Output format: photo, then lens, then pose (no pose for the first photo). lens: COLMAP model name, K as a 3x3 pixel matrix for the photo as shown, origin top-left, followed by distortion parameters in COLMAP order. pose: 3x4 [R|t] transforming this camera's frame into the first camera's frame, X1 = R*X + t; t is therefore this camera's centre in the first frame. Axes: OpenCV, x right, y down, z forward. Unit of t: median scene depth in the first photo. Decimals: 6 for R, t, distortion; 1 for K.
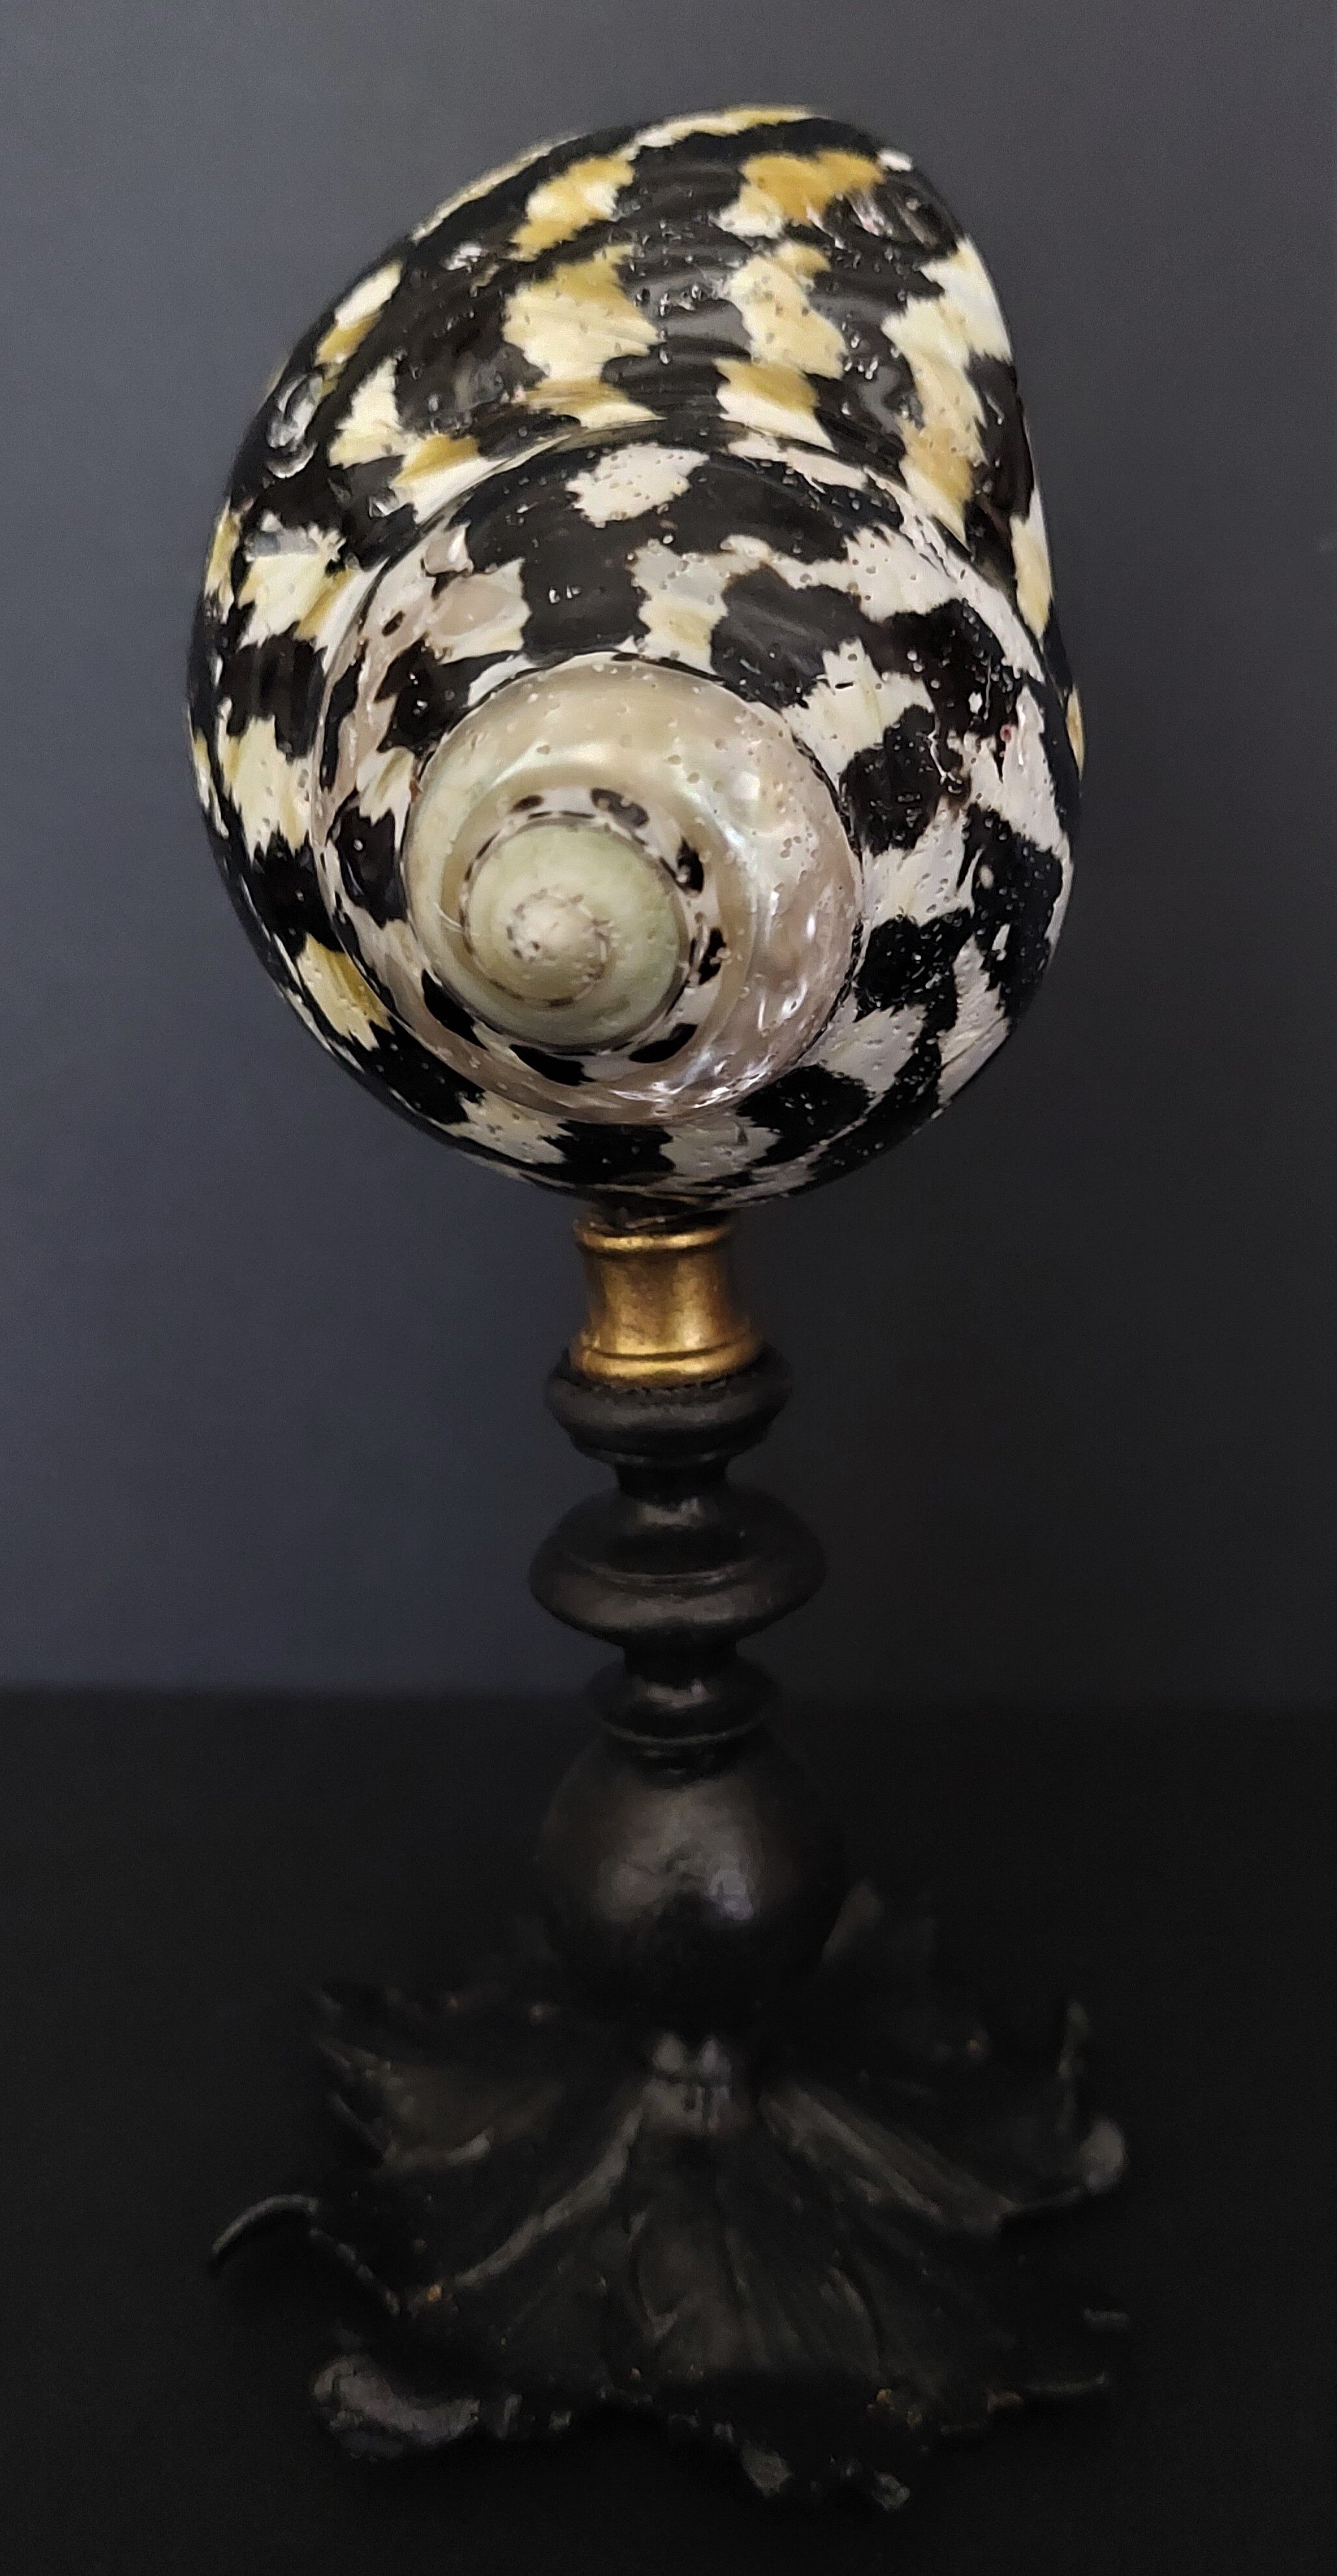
lens RADIAL K [[2099.4, 0, 722.9], [0, 2099.4, 1230.1], [0, 0, 1]] dist [0.000869, -0.004040]
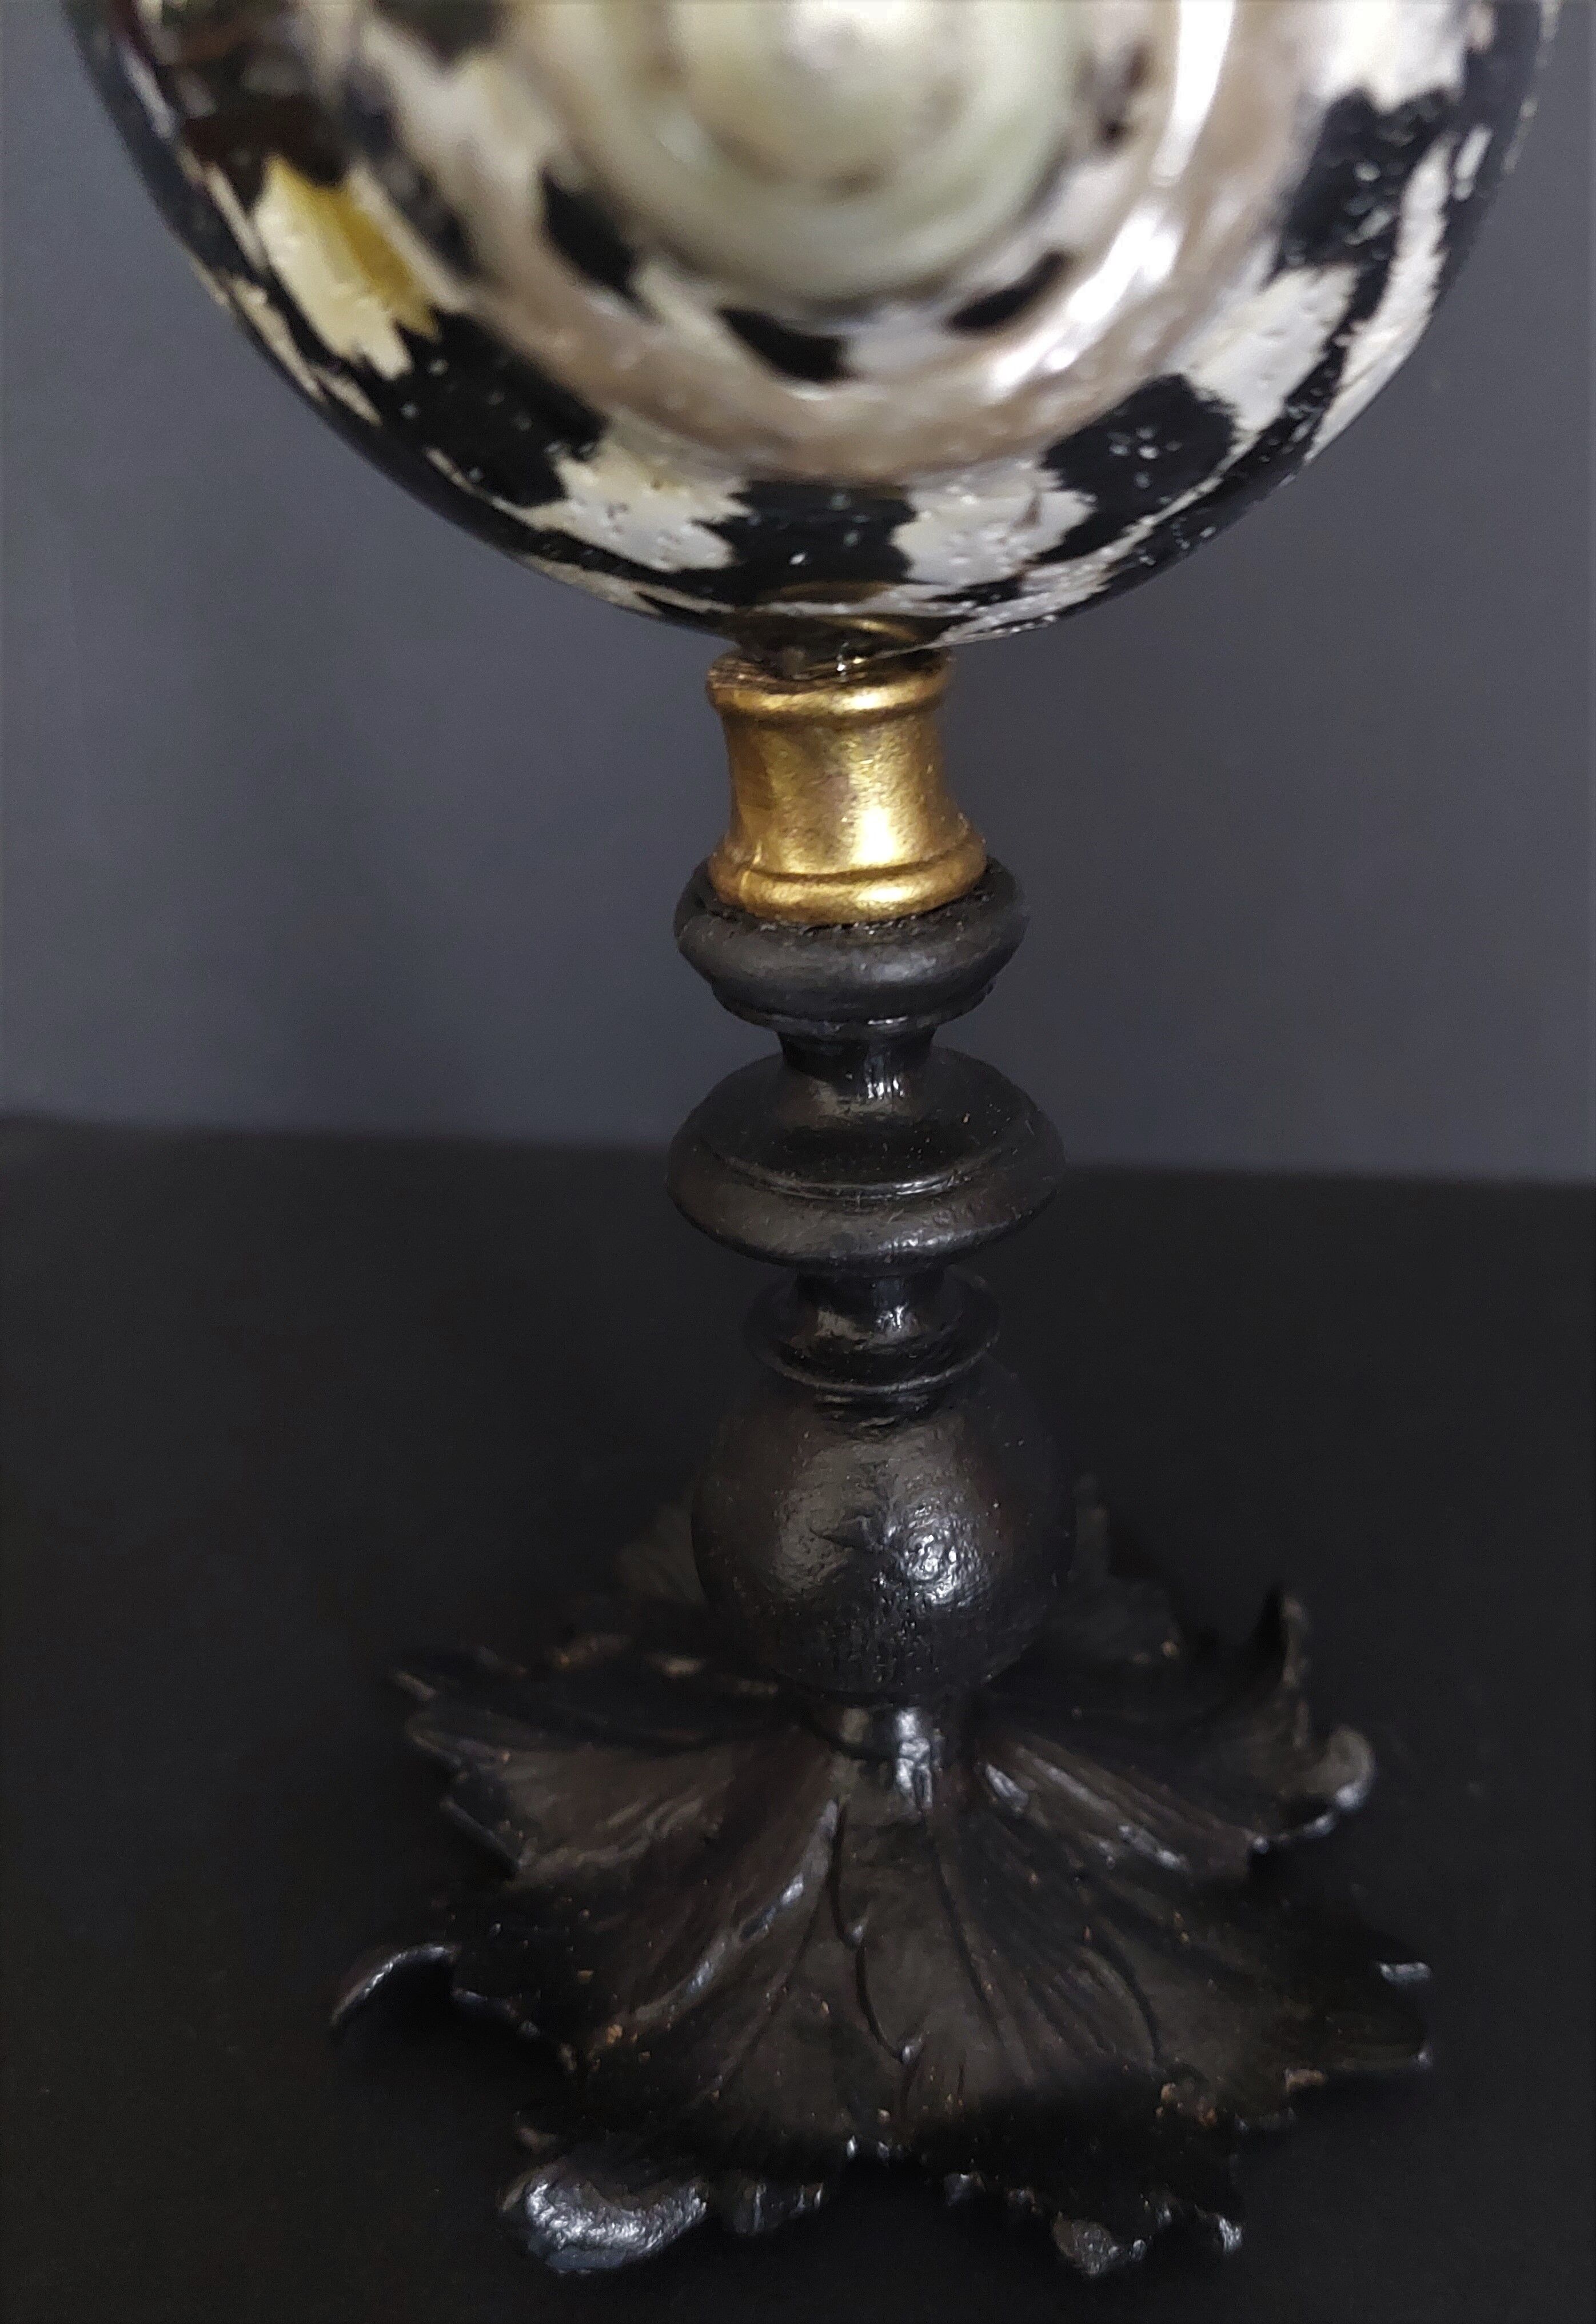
lens RADIAL K [[1646.5, 0, 803.0], [0, 1646.5, 1224.2], [0, 0, 1]] dist [0.003759, -0.059669]
pose [[0.985091, -0.076131, 0.154270, -0.143879], [0.030946, 0.960540, 0.276416, 0.021661], [-0.169227, -0.267521, 0.948575, 0.469497]]
